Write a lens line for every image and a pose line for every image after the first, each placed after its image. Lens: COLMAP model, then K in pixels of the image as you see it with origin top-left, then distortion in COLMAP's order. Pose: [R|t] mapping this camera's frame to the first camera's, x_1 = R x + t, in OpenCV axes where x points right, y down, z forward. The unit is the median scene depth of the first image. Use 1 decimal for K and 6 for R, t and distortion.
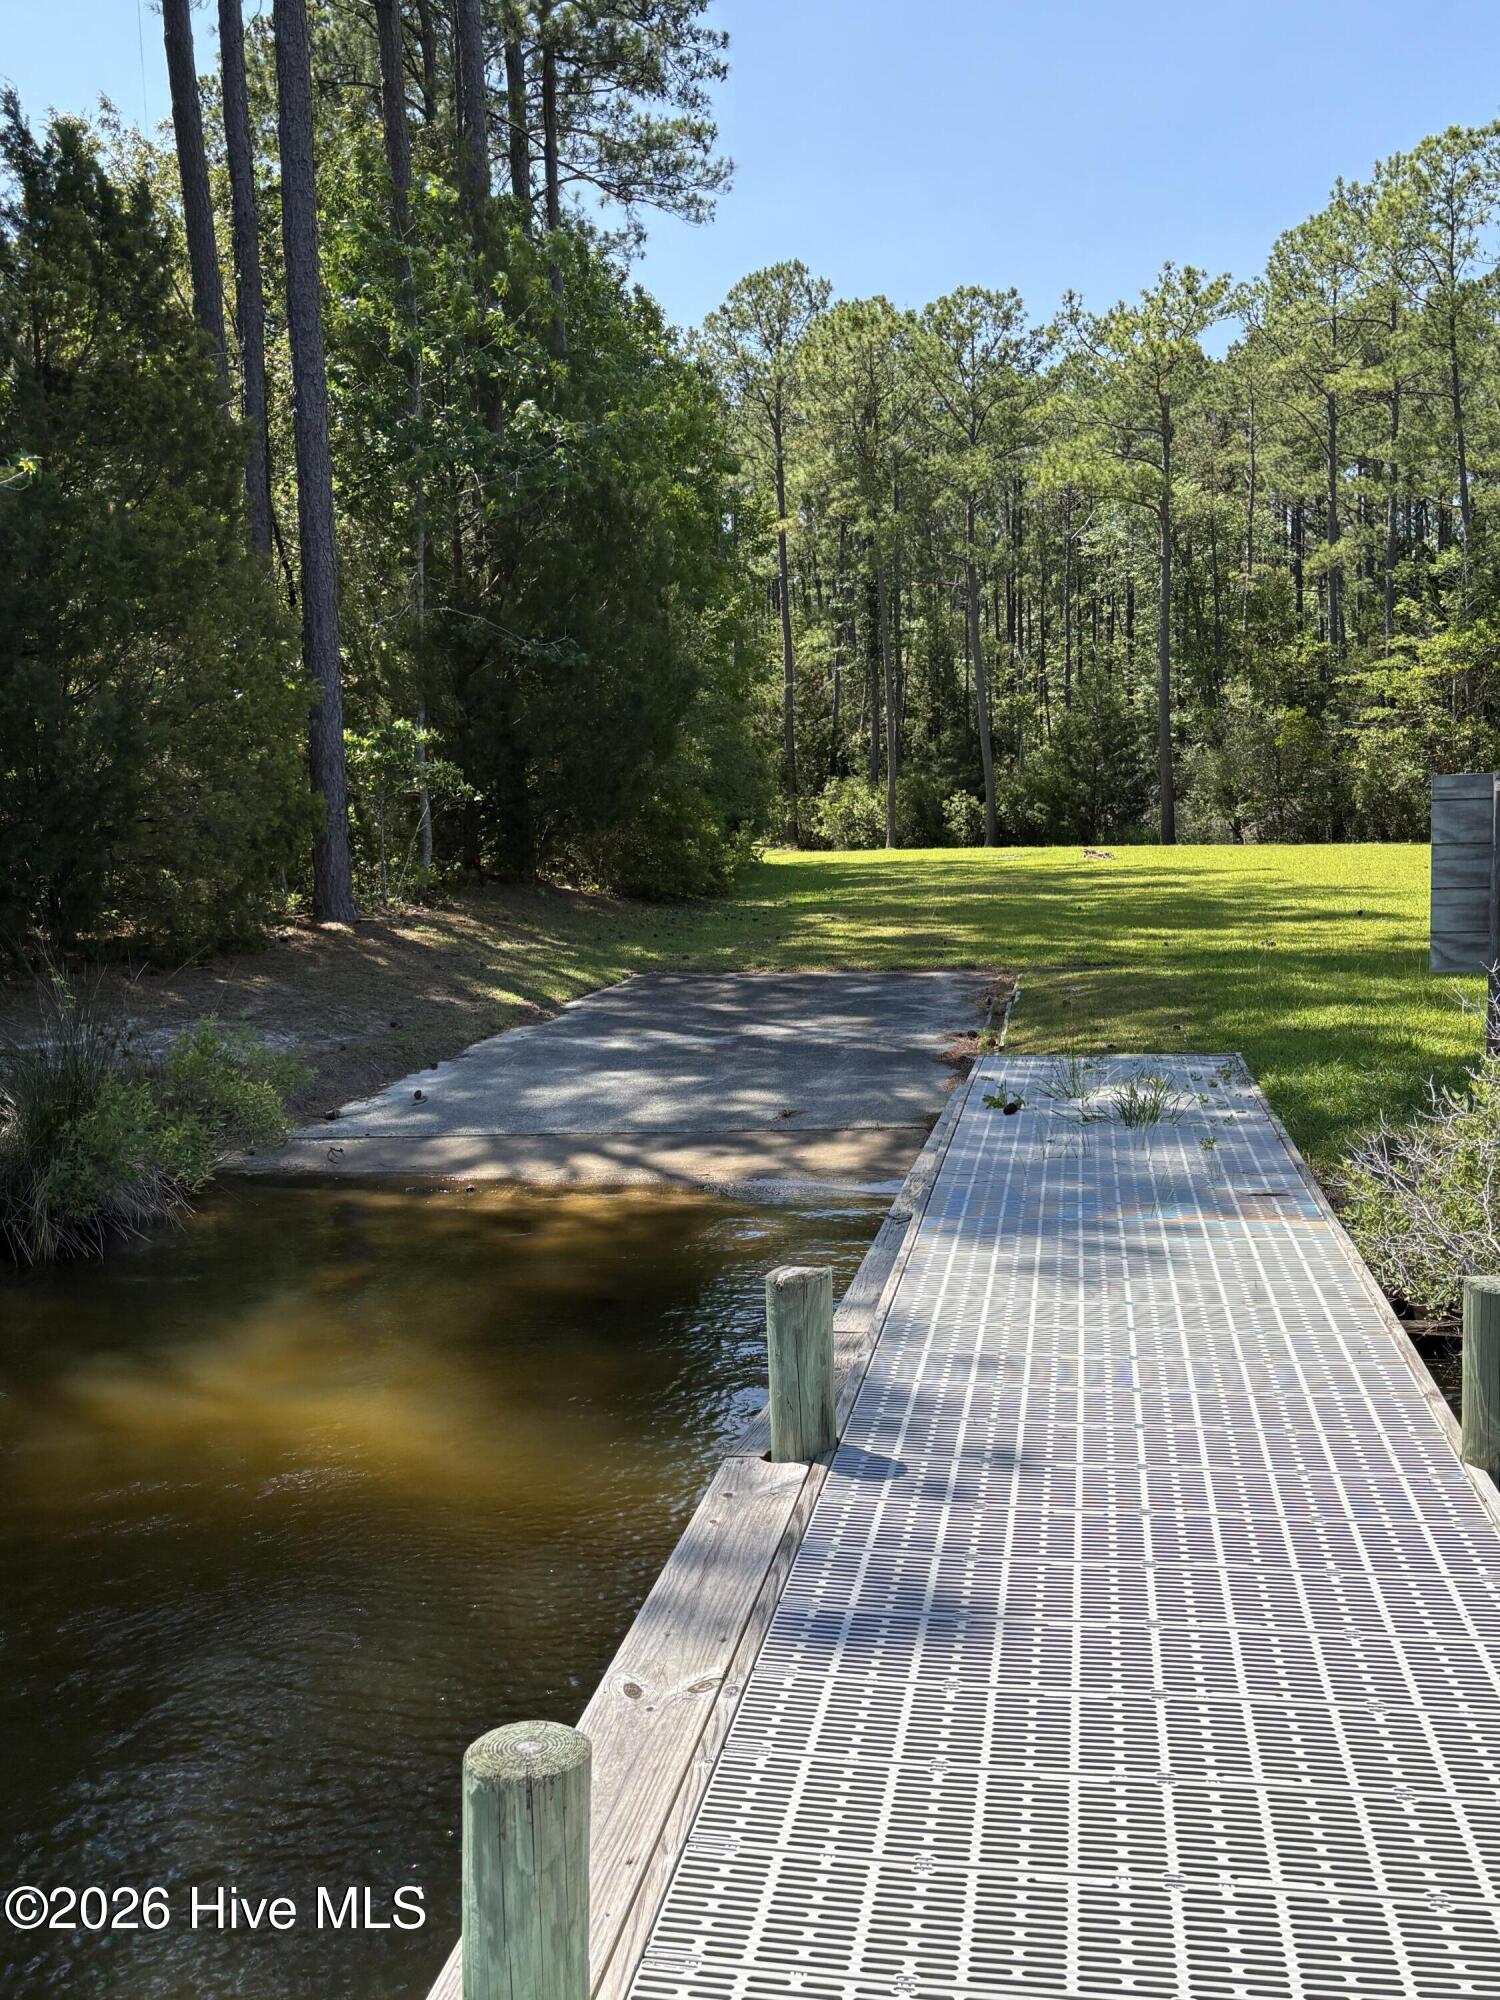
lens RADIAL K [[1860.2, 0, 748.2], [0, 1860.2, 1002.2], [0, 0, 1]] dist [0.006110, 0.000000]
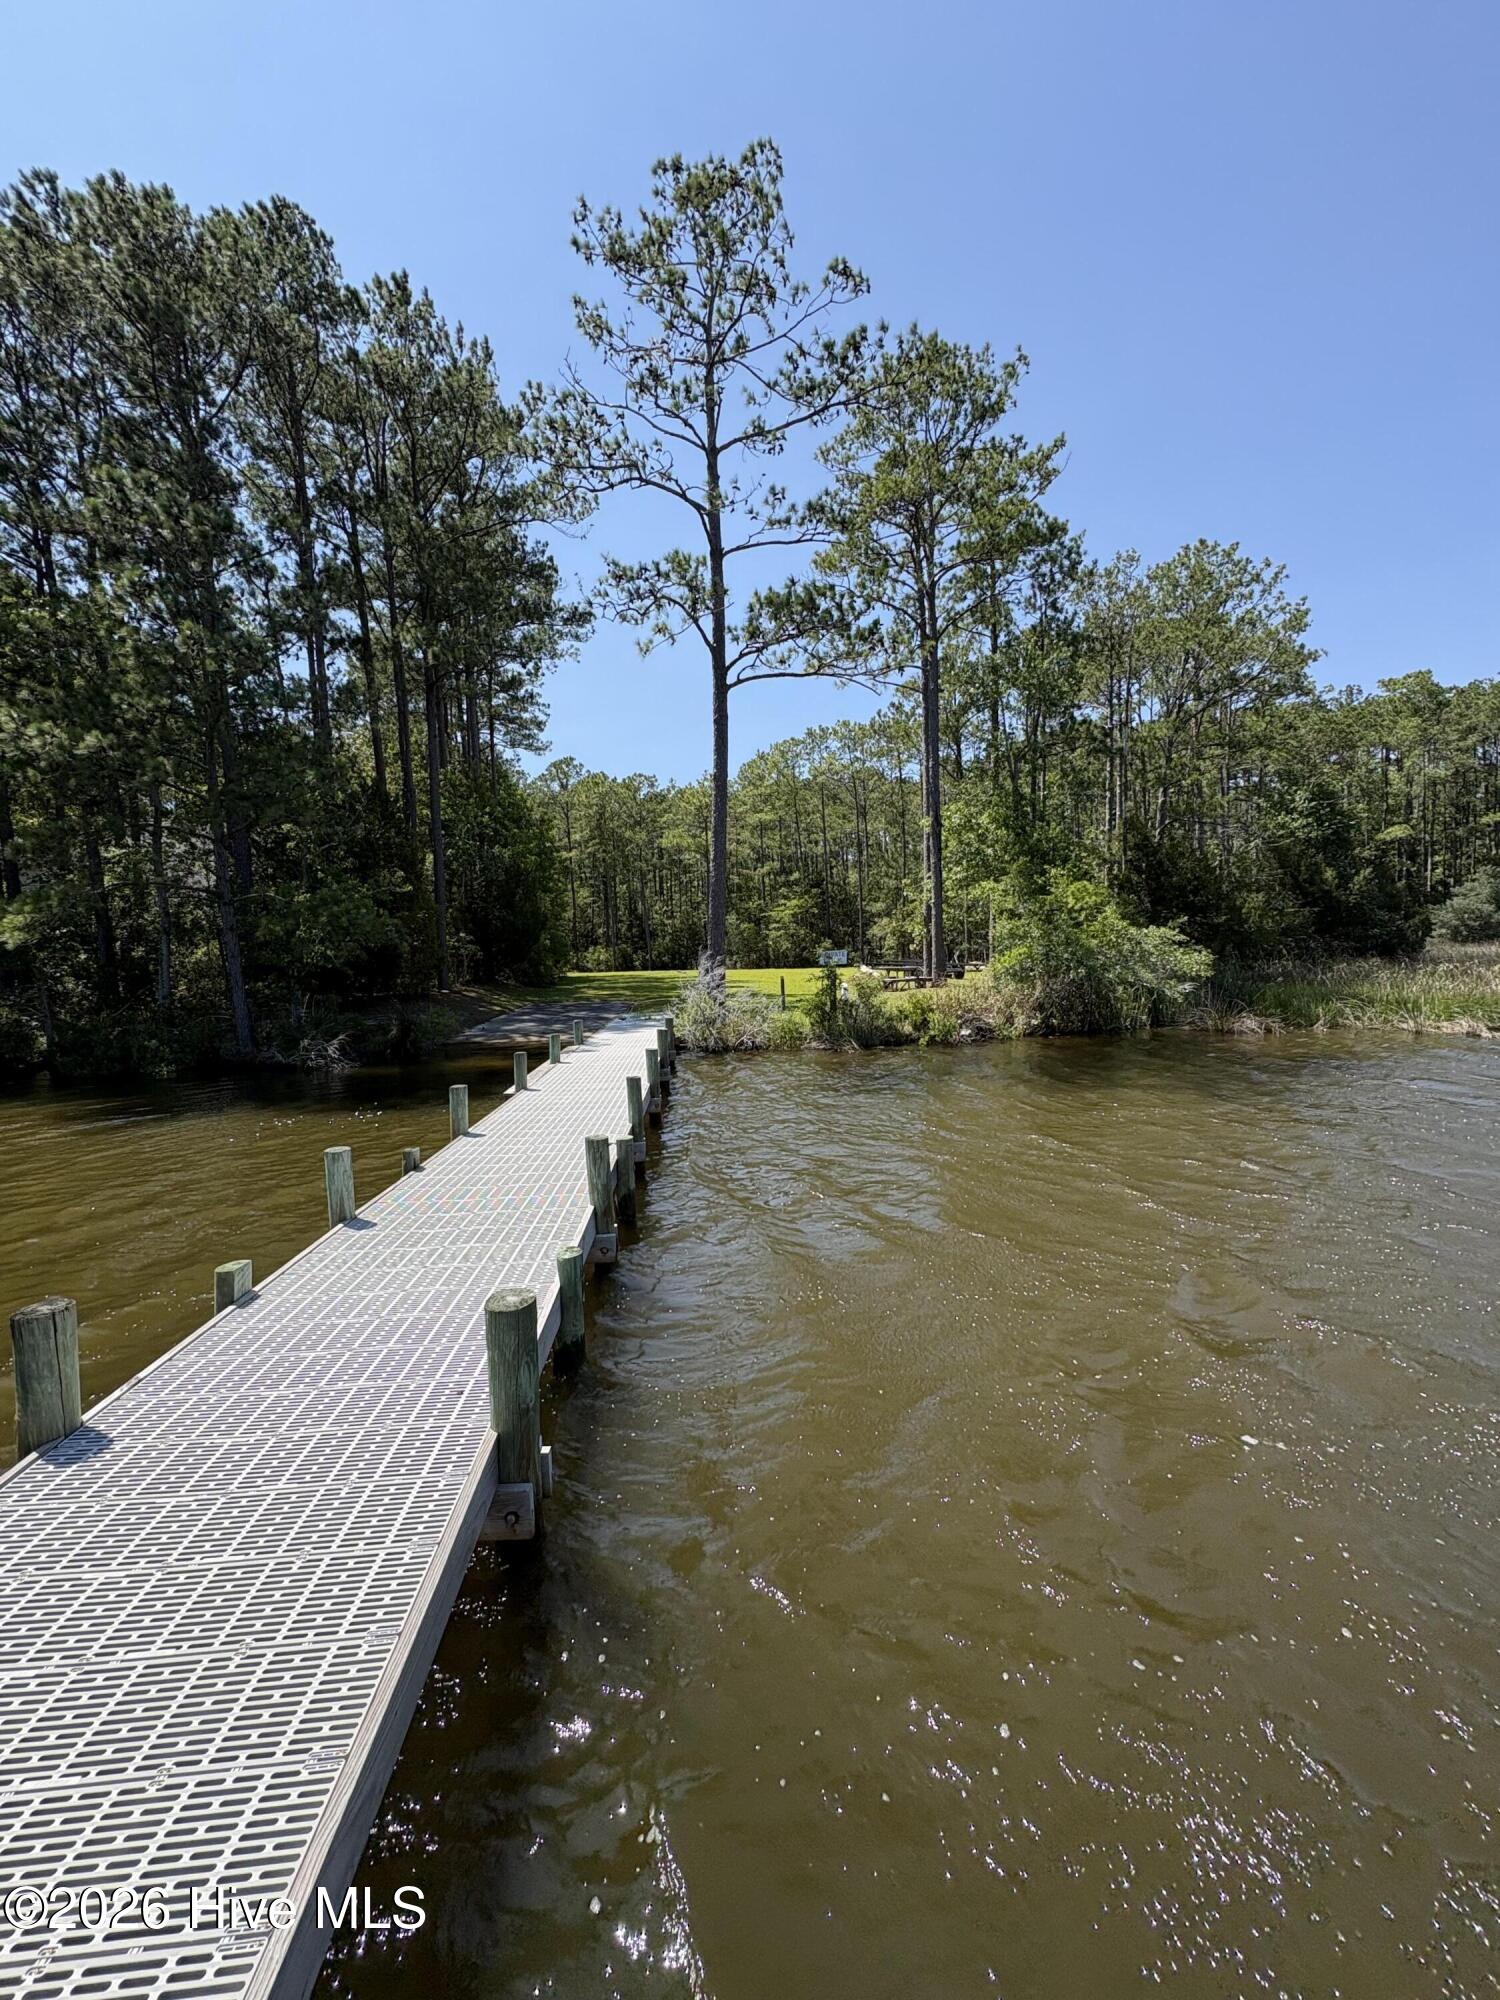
lens RADIAL K [[798.3, 0, 762.7], [0, 798.3, 1004.2], [0, 0, 1]] dist [0.001742, 0.000079]
pose [[0.968127, -0.016890, 0.249891, -0.006694], [0.027692, 0.998825, -0.039775, 0.021174], [-0.248925, 0.045427, 0.967457, -0.223500]]
